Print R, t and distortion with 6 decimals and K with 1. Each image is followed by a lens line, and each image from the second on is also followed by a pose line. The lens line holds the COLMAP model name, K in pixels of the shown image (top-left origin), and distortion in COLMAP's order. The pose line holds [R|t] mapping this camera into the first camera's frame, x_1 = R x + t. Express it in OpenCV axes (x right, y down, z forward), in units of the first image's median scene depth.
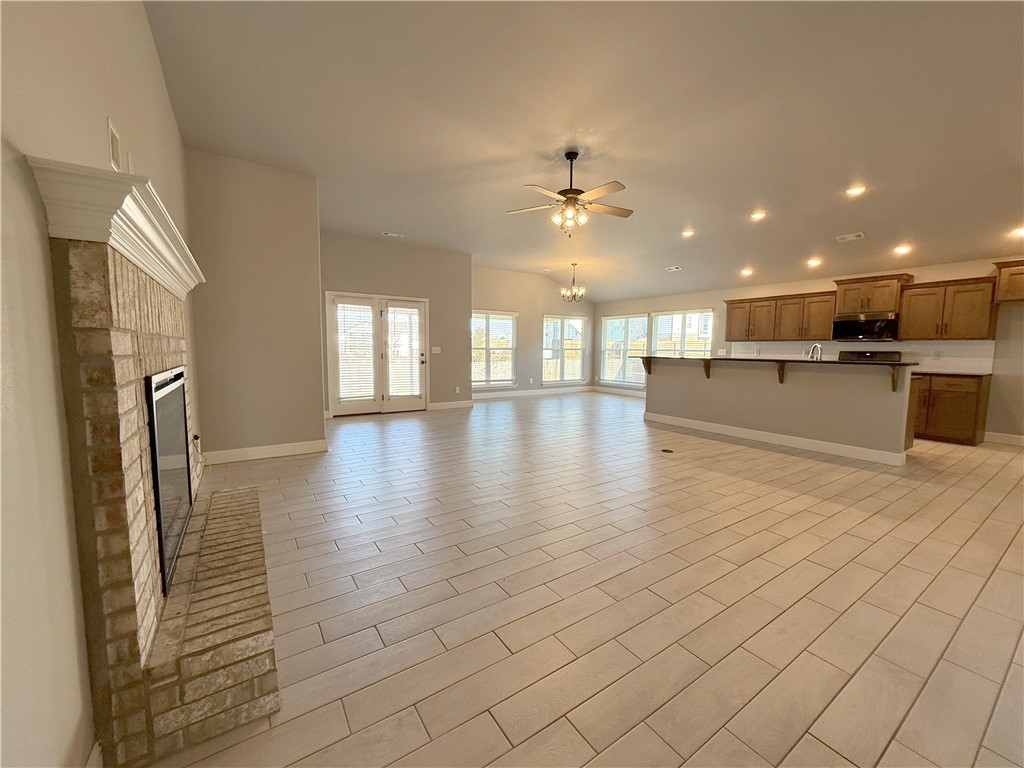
lens RADIAL K [[407.2, 0, 511.6], [0, 407.2, 384.6], [0, 0, 1]] dist [-0.000699, -0.000358]
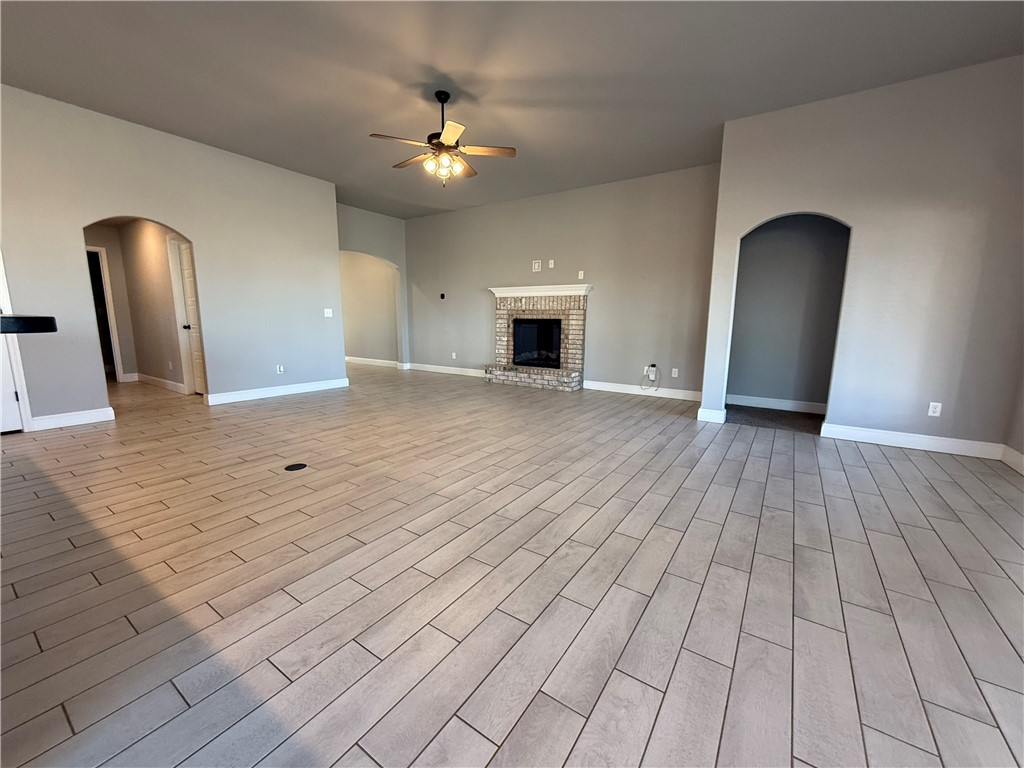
lens RADIAL K [[407.2, 0, 515.3], [0, 407.2, 386.2], [0, 0, 1]] dist [-0.000699, -0.000358]
pose [[-0.925458, 0.044587, -0.376217, 0.187898], [-0.051103, 0.969282, 0.240583, -0.077447], [0.375387, 0.241875, -0.894752, 1.038993]]
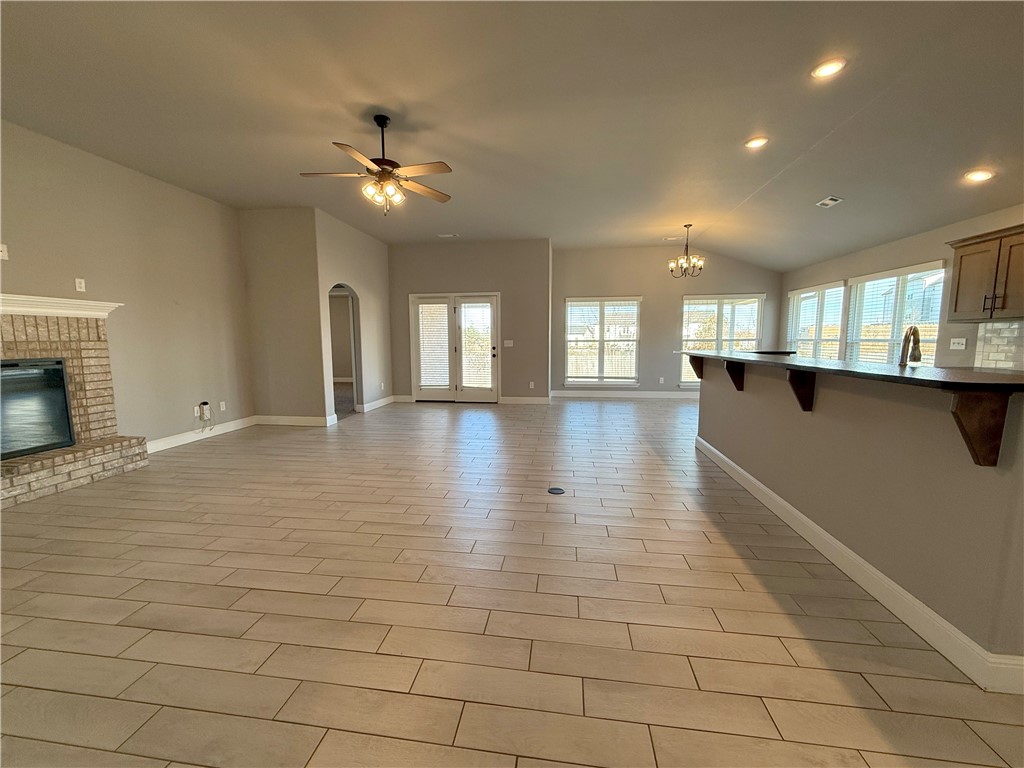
lens RADIAL K [[407.2, 0, 512.9], [0, 407.2, 384.3], [0, 0, 1]] dist [-0.000699, -0.000358]
pose [[0.748200, 0.060383, -0.660719, 0.484893], [-0.046152, 0.998174, 0.038961, -0.025601], [0.661866, 0.001343, 0.749621, 0.272934]]
